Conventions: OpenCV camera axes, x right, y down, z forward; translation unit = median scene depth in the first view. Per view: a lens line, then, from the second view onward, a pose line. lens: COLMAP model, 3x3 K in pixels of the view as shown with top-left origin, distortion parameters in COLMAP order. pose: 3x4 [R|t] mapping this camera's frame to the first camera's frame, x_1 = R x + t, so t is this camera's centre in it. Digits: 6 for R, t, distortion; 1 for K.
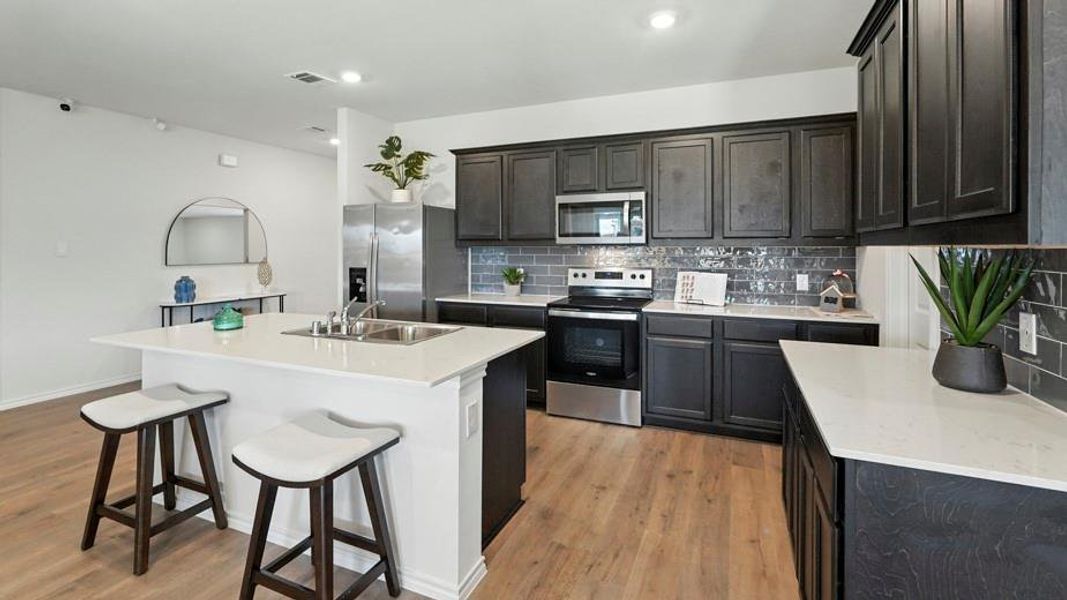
lens RADIAL K [[479.8, 0, 530.5], [0, 479.8, 256.3], [0, 0, 1]] dist [-0.008612, 0.005555]
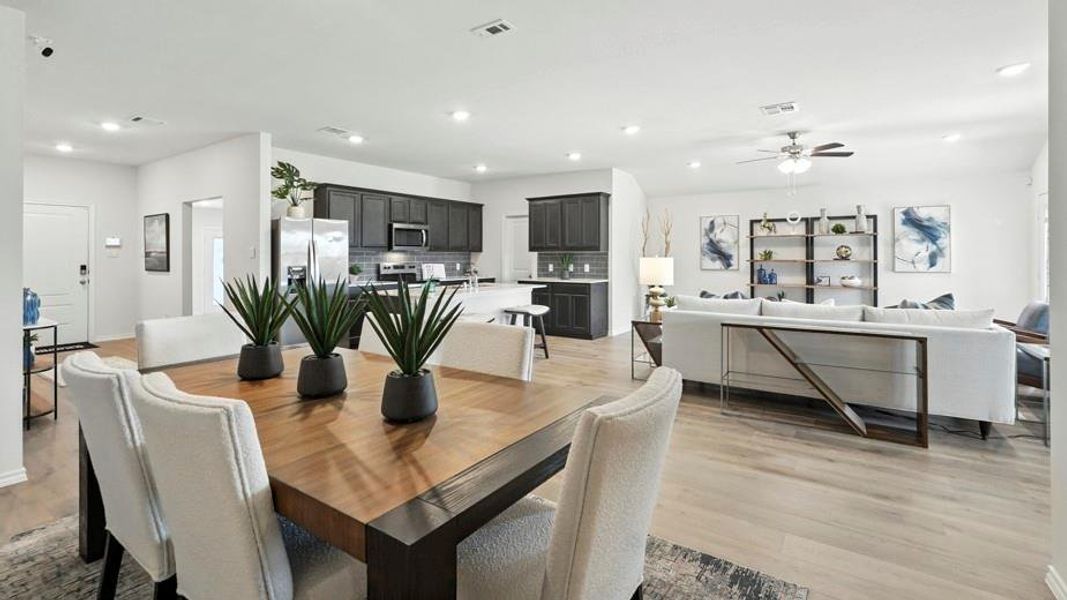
lens RADIAL K [[479.8, 0, 529.3], [0, 479.8, 253.3], [0, 0, 1]] dist [-0.008612, 0.005555]
pose [[0.185174, 0.006295, 0.982686, -1.534029], [0.021754, 0.999708, -0.010504, 0.016035], [-0.982465, 0.023322, 0.184983, 0.153896]]
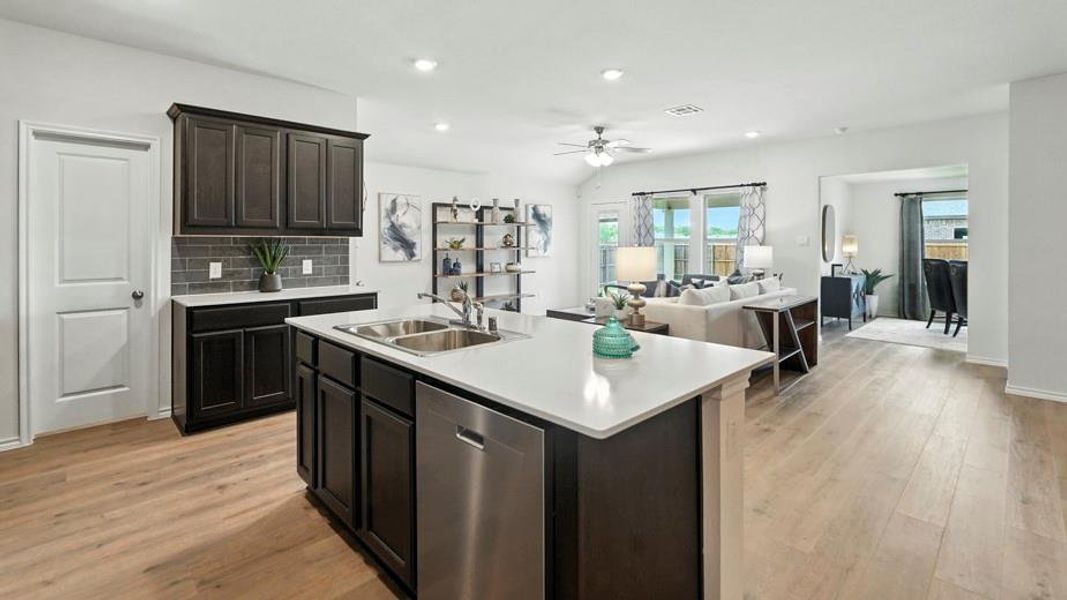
lens RADIAL K [[479.8, 0, 532.4], [0, 479.8, 240.7], [0, 0, 1]] dist [-0.008612, 0.005555]
pose [[-0.923613, 0.002376, 0.383319, -0.493229], [0.009332, 0.999824, 0.016287, -0.008724], [-0.383213, 0.018620, -0.923472, 1.026914]]
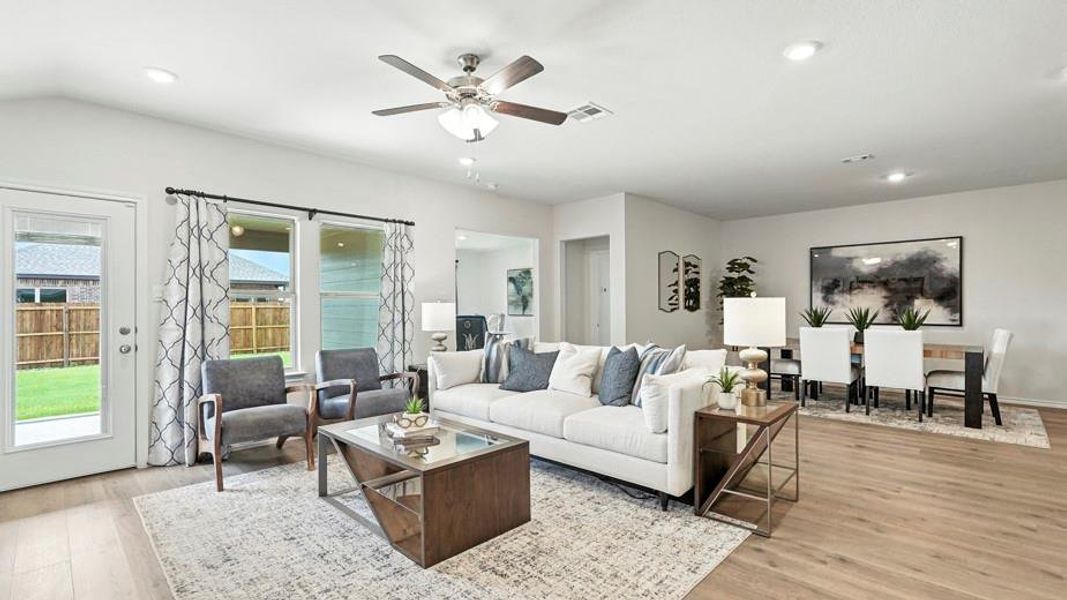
lens RADIAL K [[479.8, 0, 530.7], [0, 479.8, 307.7], [0, 0, 1]] dist [-0.008612, 0.005555]
pose [[-0.352196, 0.007641, -0.935895, 0.449488], [-0.016802, 0.999754, 0.014486, 0.028719], [0.935776, 0.020827, -0.351981, 0.003739]]
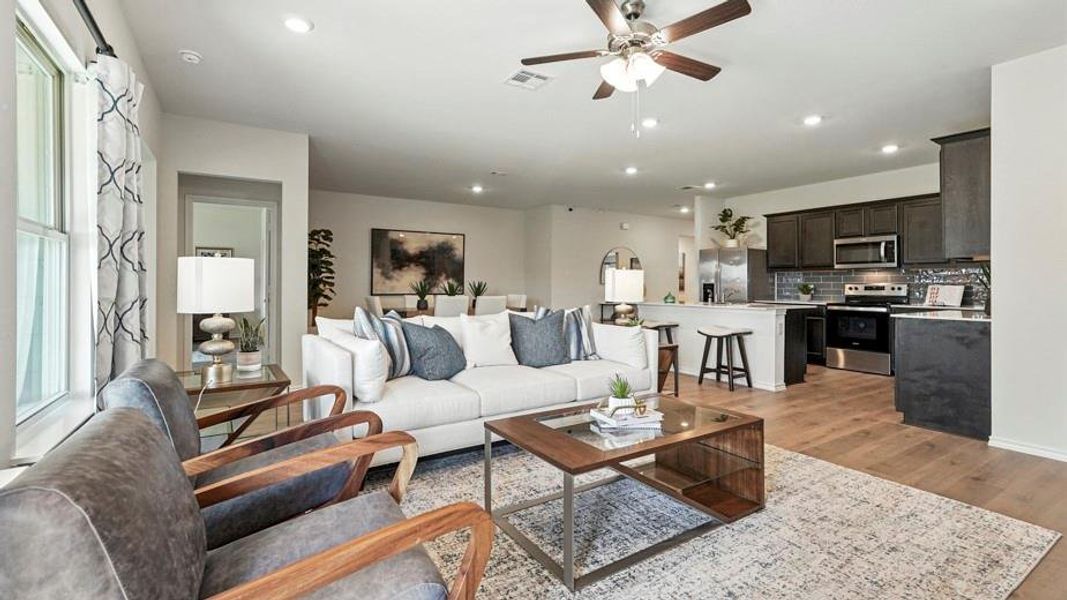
lens RADIAL K [[479.8, 0, 528.0], [0, 479.8, 280.7], [0, 0, 1]] dist [-0.008612, 0.005555]
pose [[0.830733, 0.000364, -0.556671, 0.089325], [-0.016248, 0.999590, -0.023594, 0.068494], [0.556434, 0.028645, 0.830398, -0.917614]]
